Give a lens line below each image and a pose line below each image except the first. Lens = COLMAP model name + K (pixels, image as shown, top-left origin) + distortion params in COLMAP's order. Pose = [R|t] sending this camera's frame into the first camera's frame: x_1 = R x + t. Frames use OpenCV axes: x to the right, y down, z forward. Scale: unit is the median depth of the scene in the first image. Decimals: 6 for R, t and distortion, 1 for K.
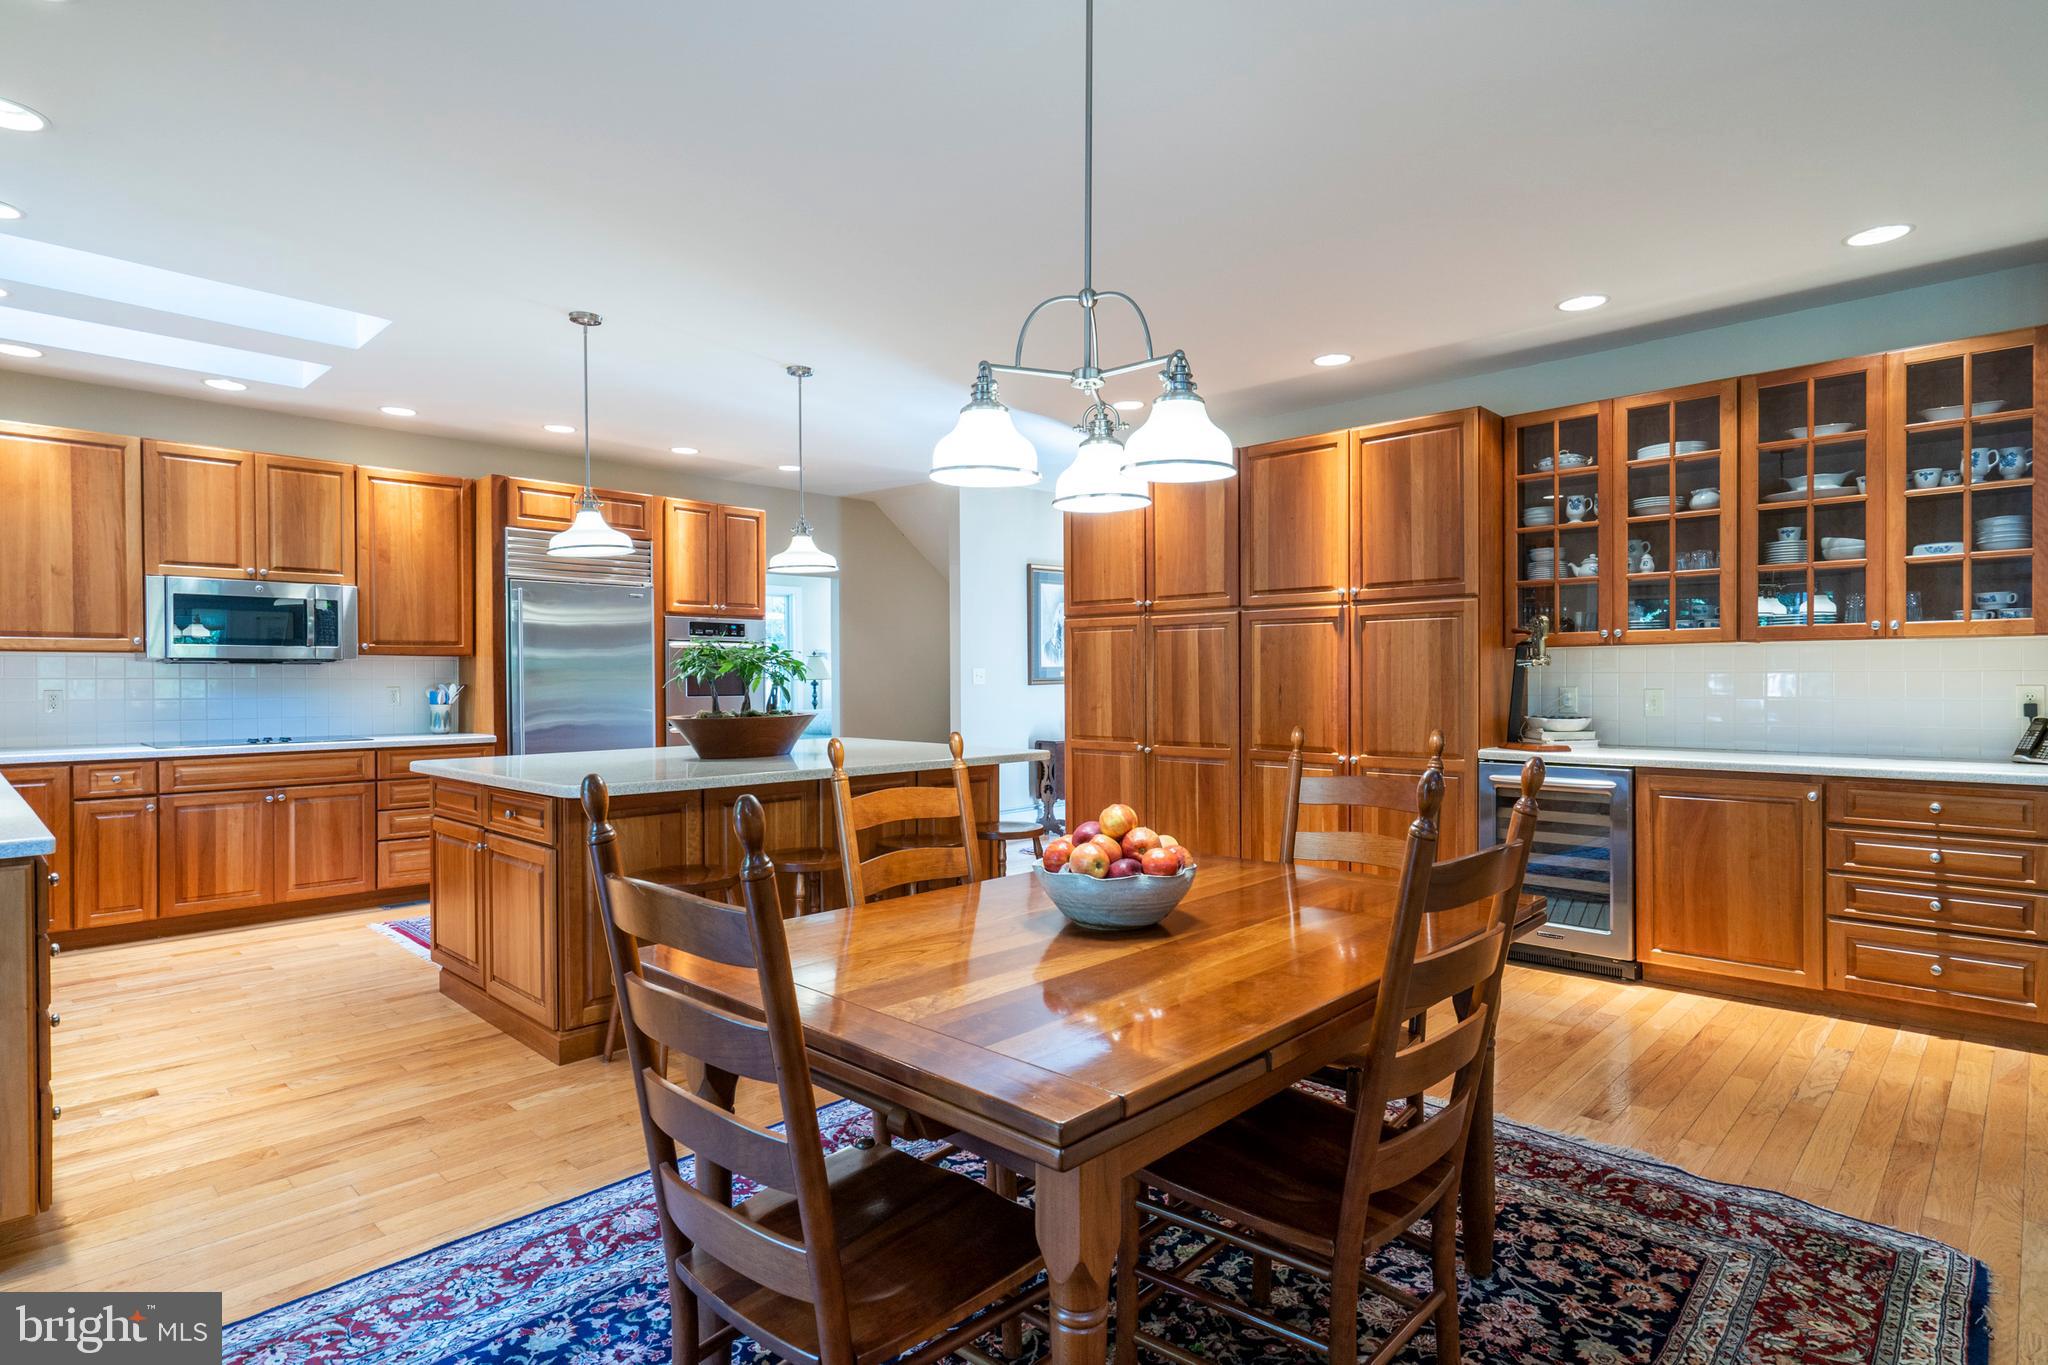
lens RADIAL K [[1056.4, 0, 1024.0], [0, 1056.4, 682.5], [0, 0, 1]] dist [0.014667, -0.008738]
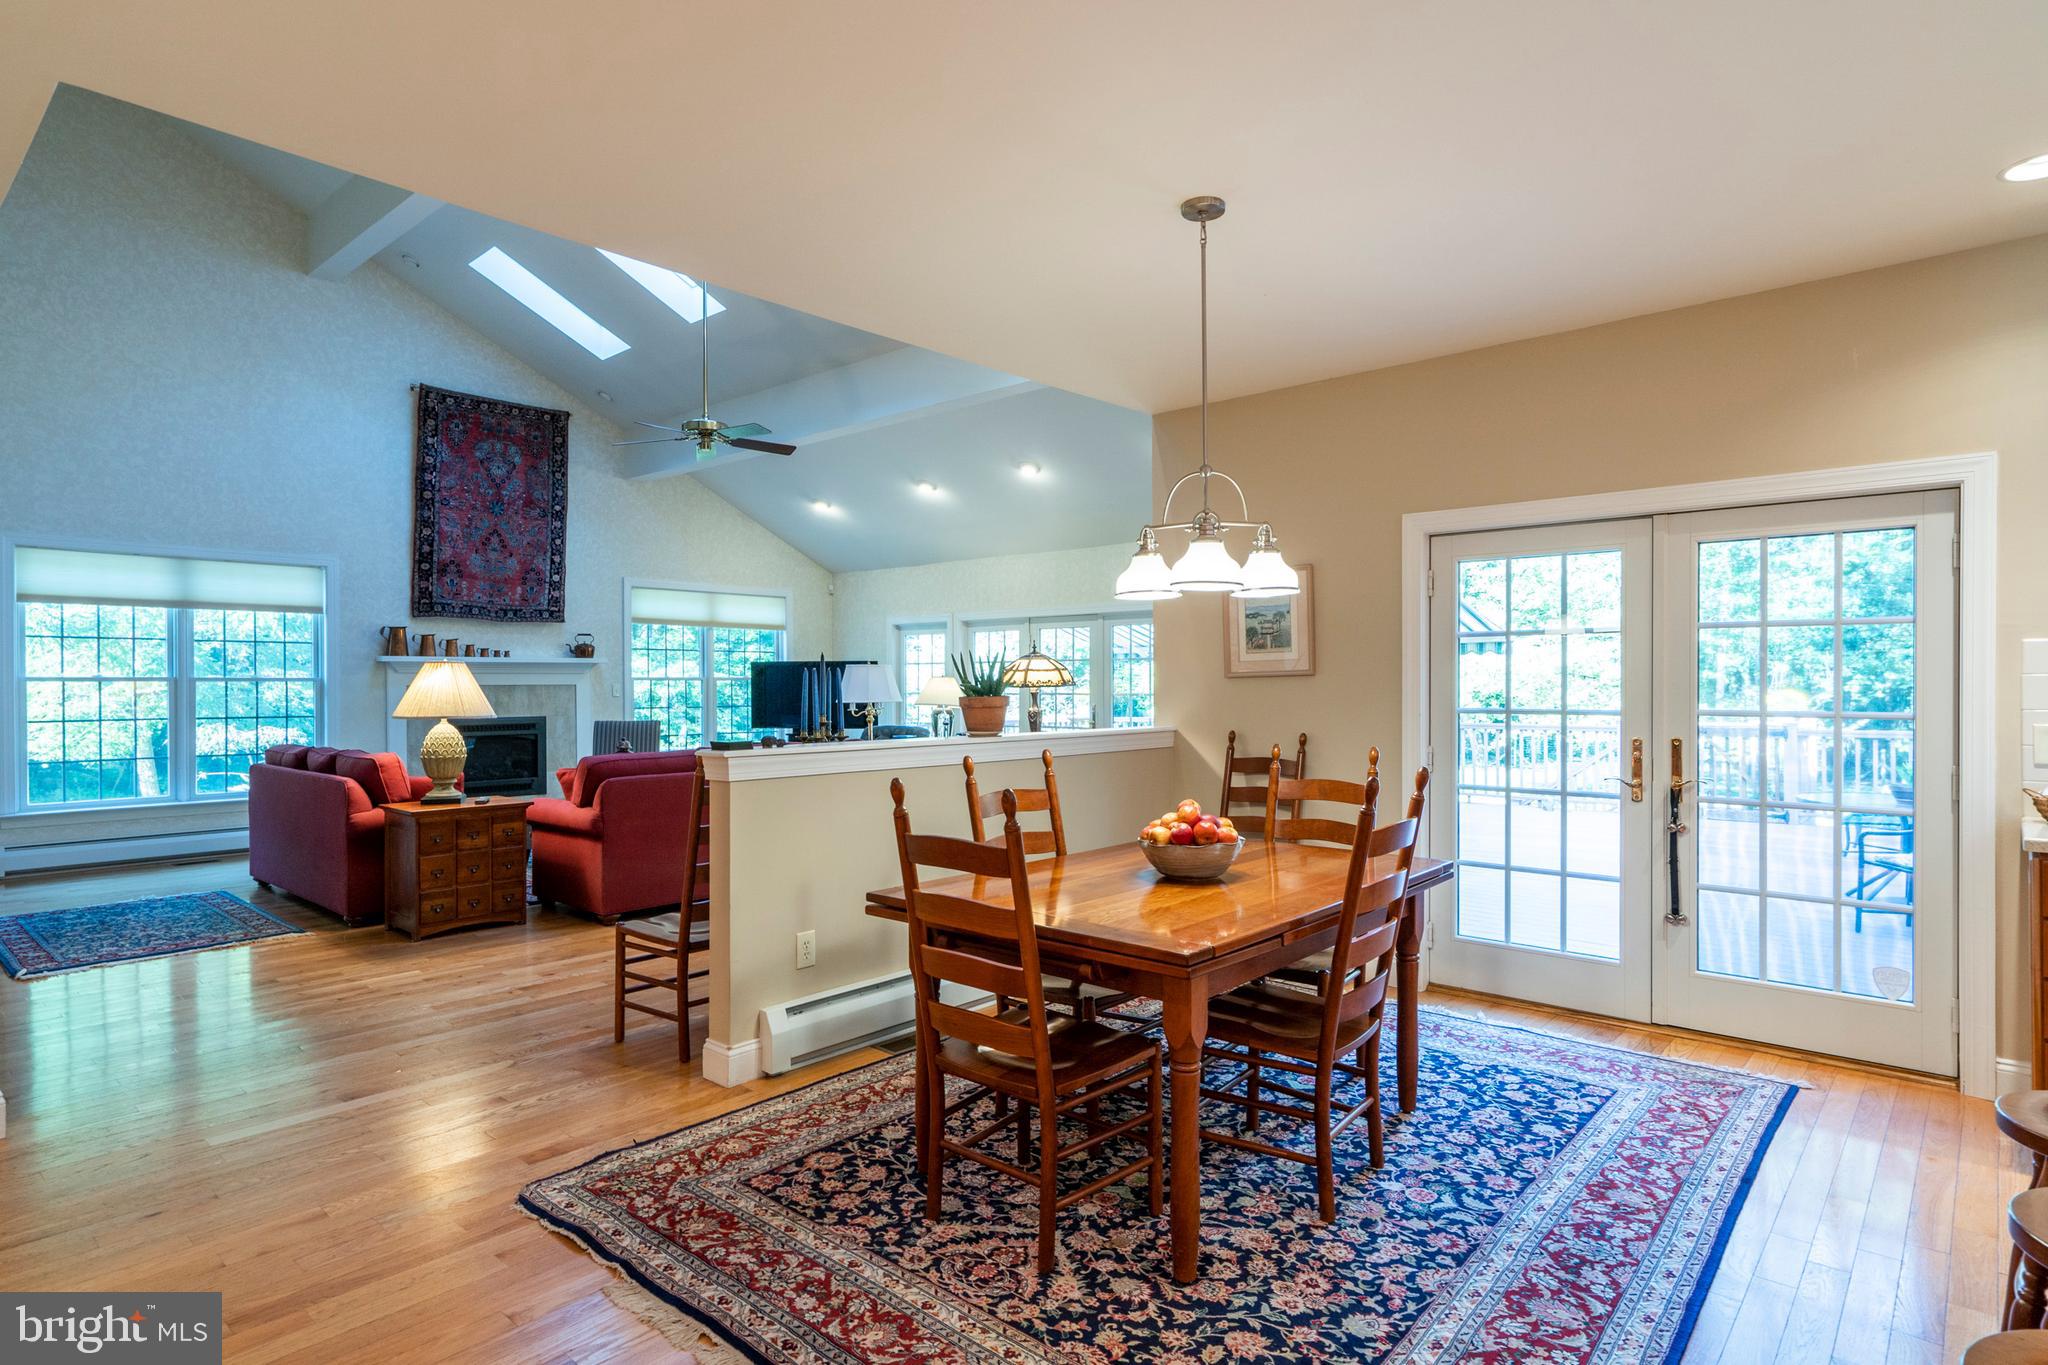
lens RADIAL K [[1095.2, 0, 1020.6], [0, 1095.2, 713.7], [0, 0, 1]] dist [0.005717, -0.000298]
pose [[-0.999240, 0.009059, -0.037920, 0.188411], [0.007820, 0.999435, 0.032684, -0.030932], [0.038194, 0.032362, -0.998746, 1.236718]]
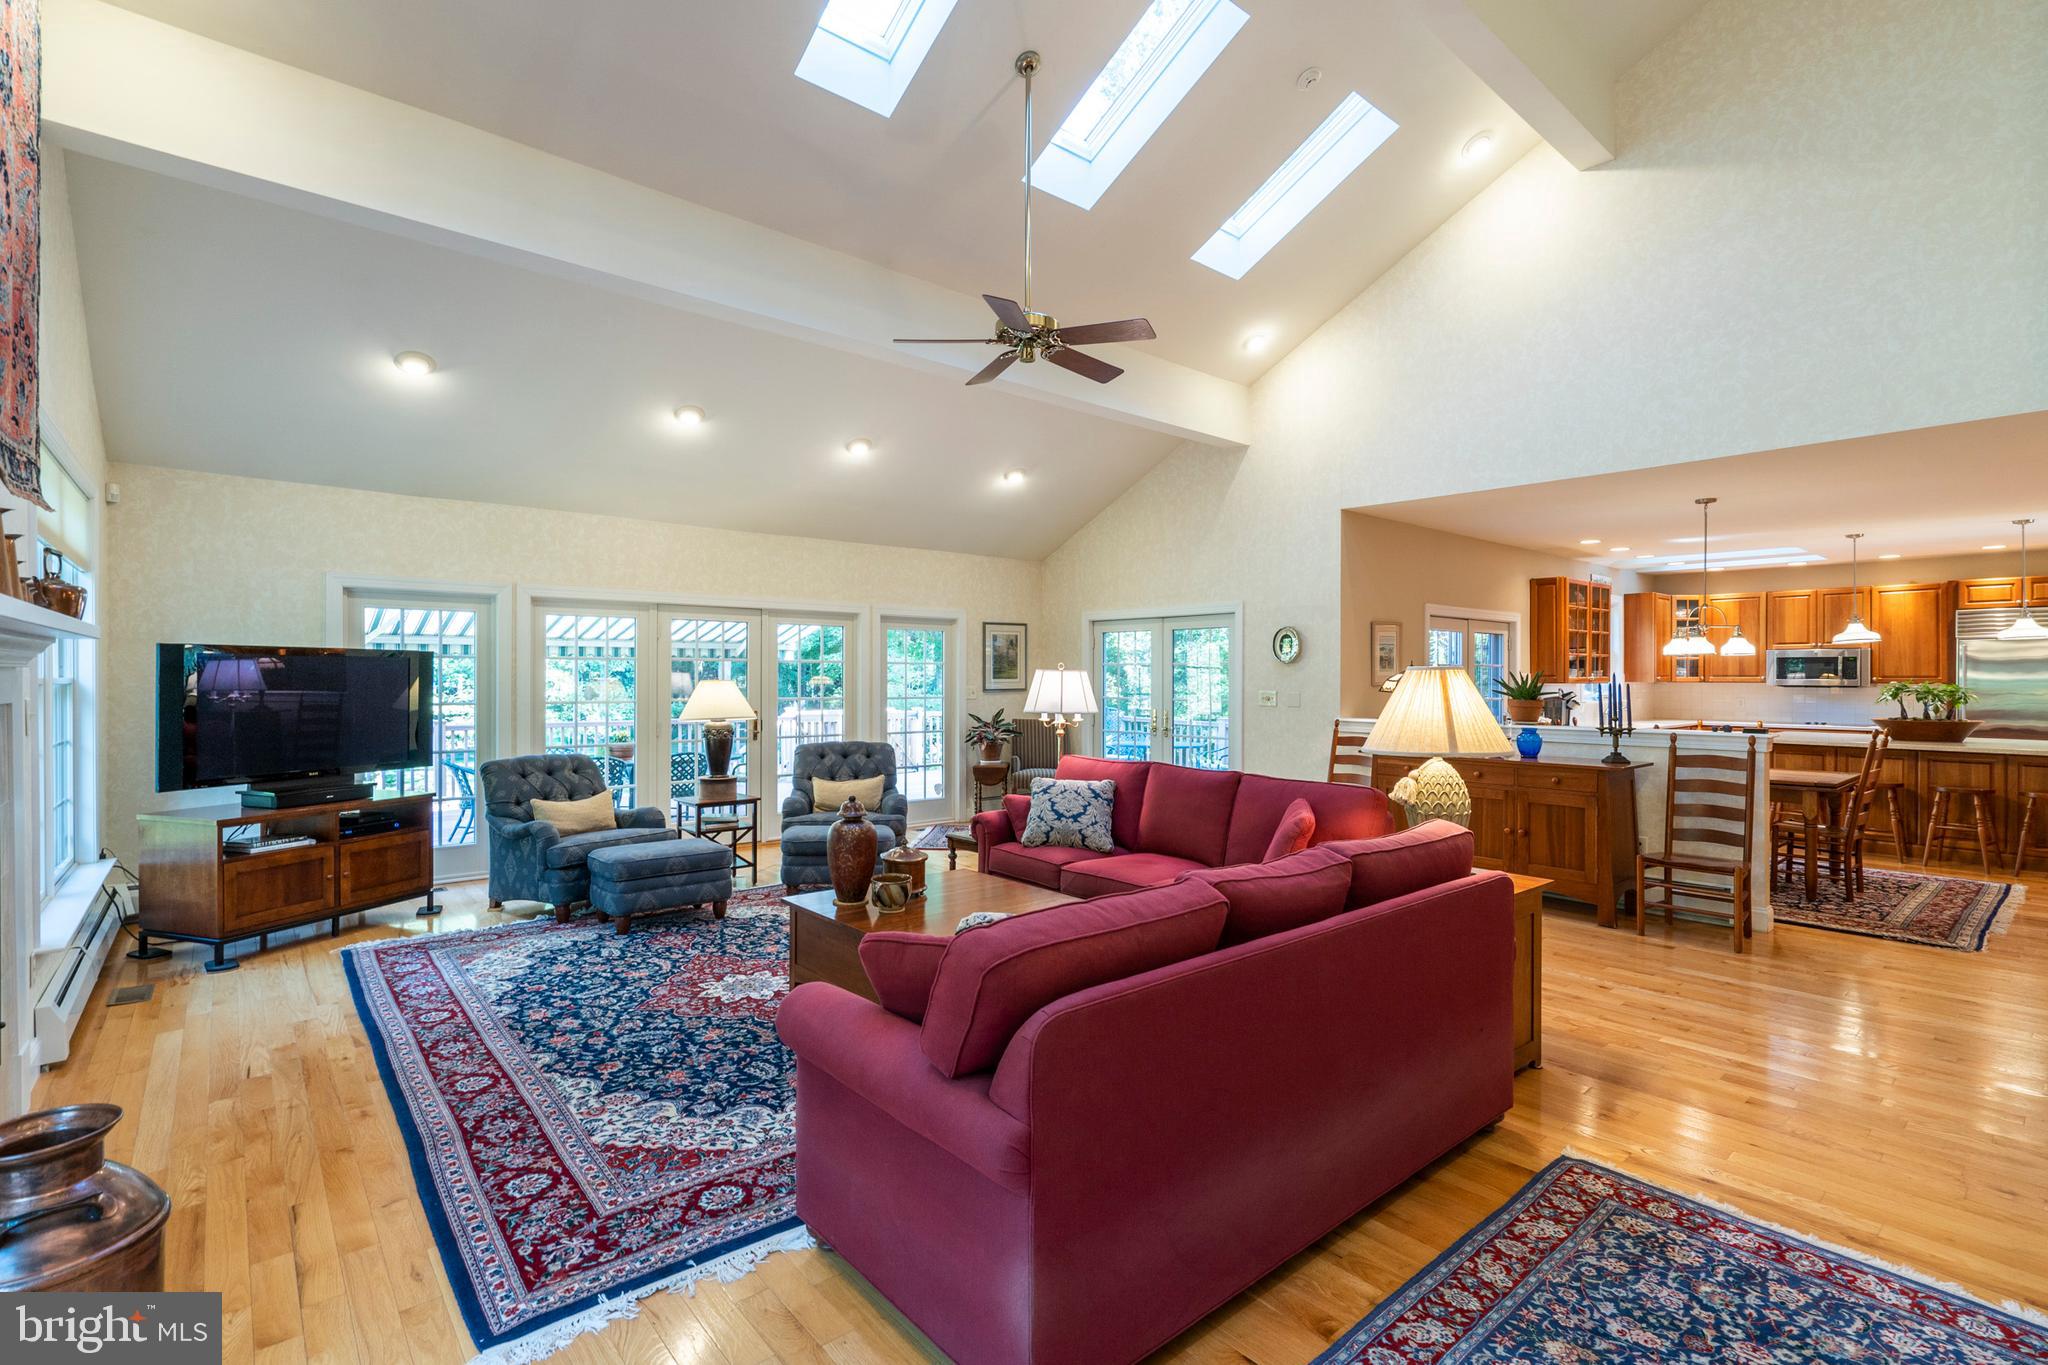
lens RADIAL K [[926.0, 0, 1038.2], [0, 926.0, 699.2], [0, 0, 1]] dist [-0.018741, 0.008952]
pose [[-0.100044, 0.027732, -0.994596, 1.735292], [-0.007136, 0.999566, 0.028588, -0.049147], [0.994957, 0.009958, -0.099803, -0.514528]]
